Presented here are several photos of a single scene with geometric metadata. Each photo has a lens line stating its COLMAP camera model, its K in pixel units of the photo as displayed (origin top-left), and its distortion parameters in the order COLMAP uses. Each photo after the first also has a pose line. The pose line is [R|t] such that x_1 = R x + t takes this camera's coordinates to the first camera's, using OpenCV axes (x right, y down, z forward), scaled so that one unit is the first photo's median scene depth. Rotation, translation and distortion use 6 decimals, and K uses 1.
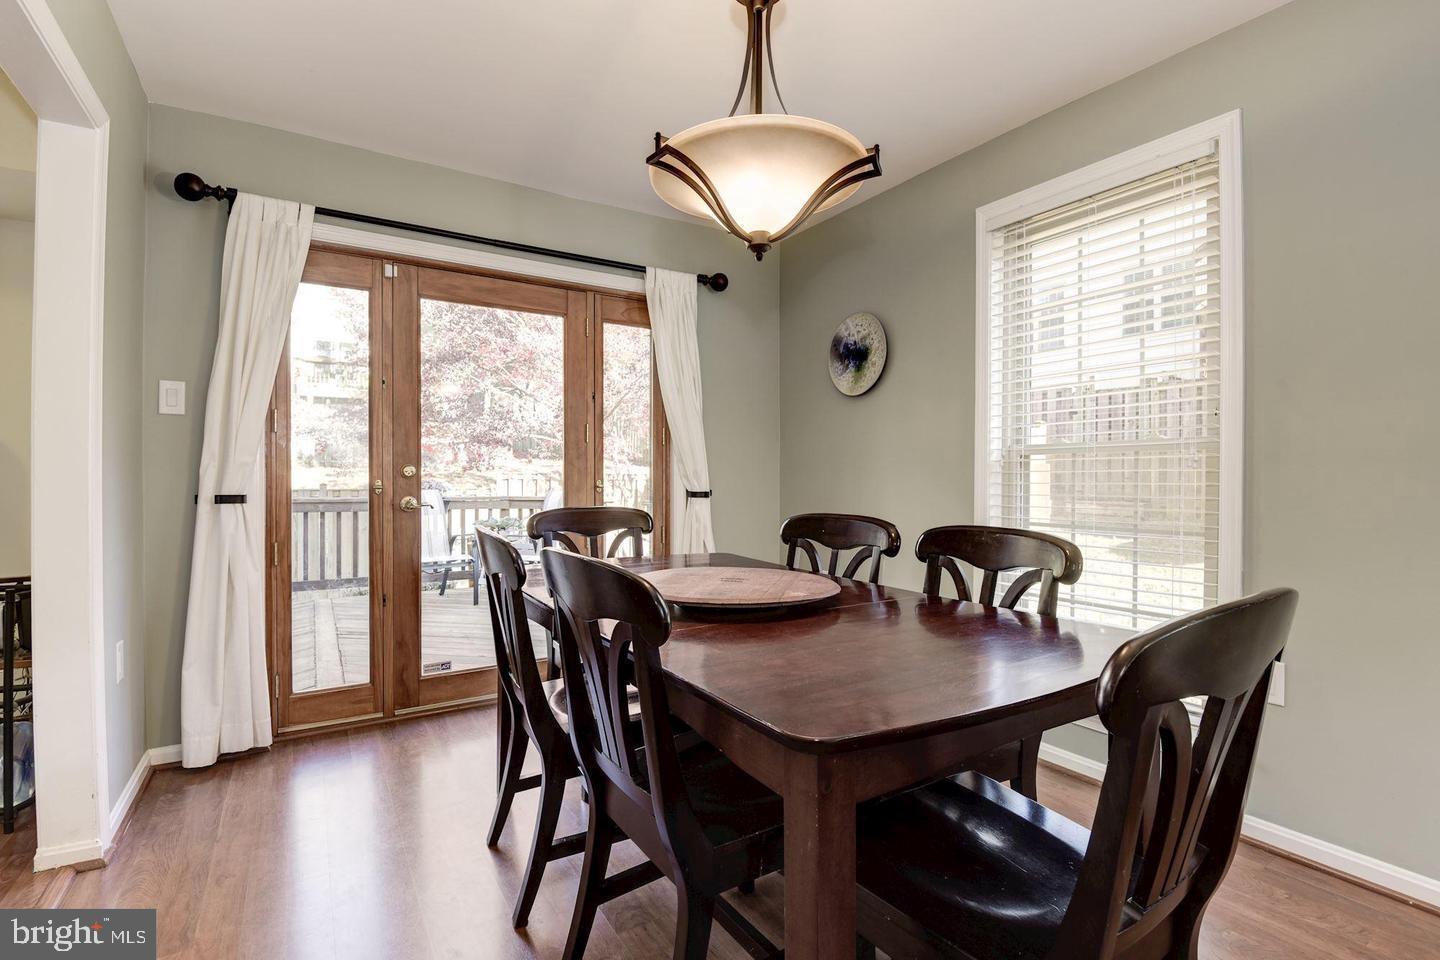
lens RADIAL K [[666.6, 0, 721.1], [0, 666.6, 474.3], [0, 0, 1]] dist [0.000338, -0.020933]
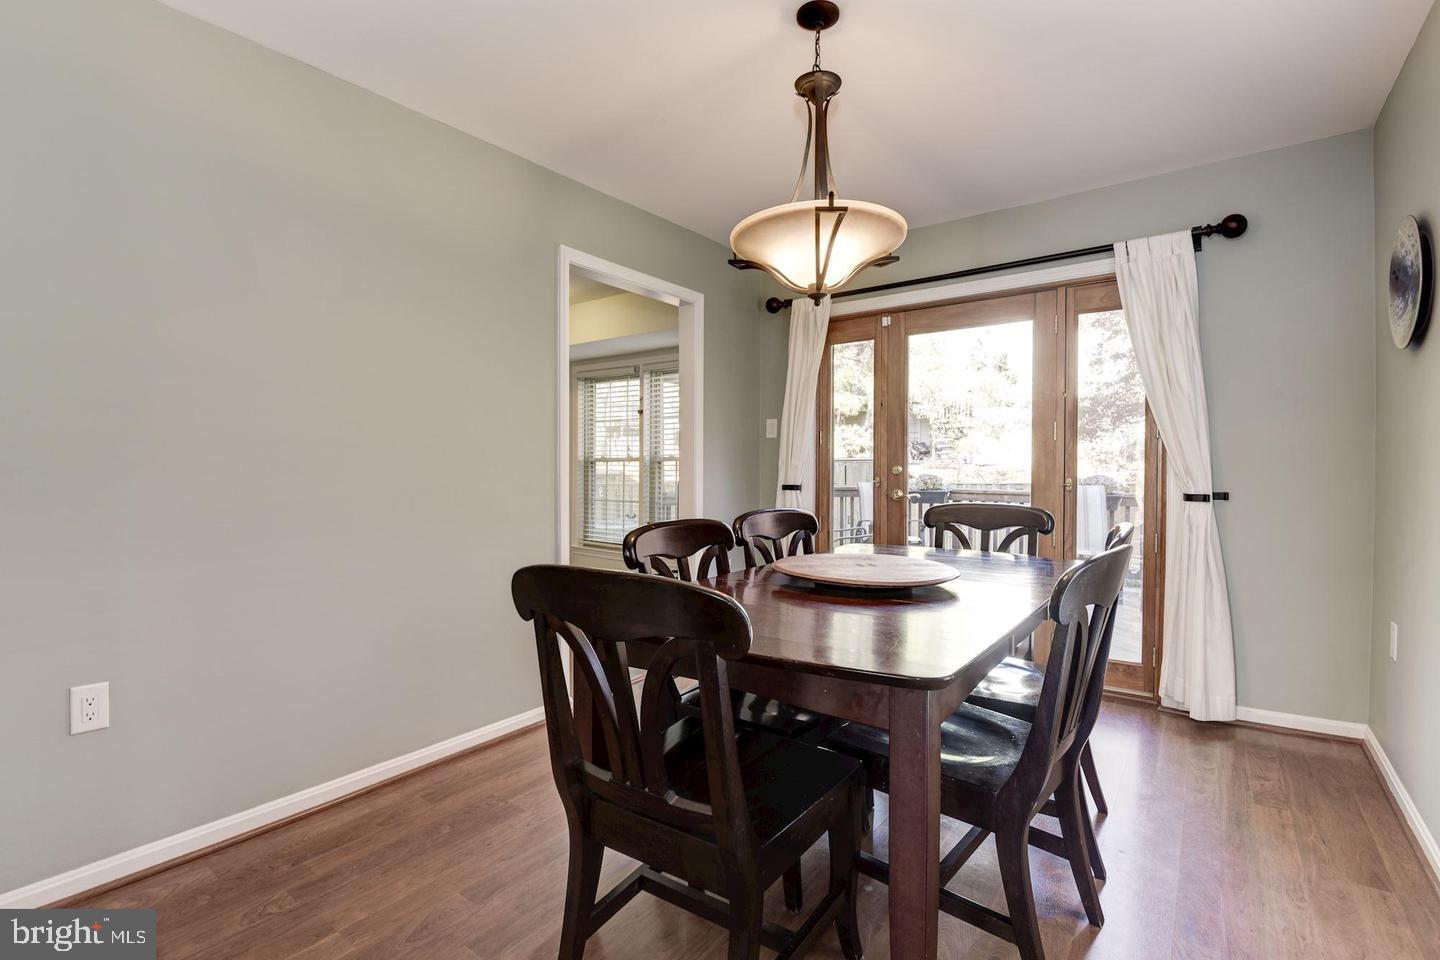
lens RADIAL K [[666.6, 0, 721.1], [0, 666.6, 474.3], [0, 0, 1]] dist [0.000338, -0.020933]
pose [[0.354175, 0.003784, -0.935171, 0.636659], [0.000624, 0.999991, 0.004282, -0.002301], [0.935179, -0.002100, 0.354170, 0.210849]]
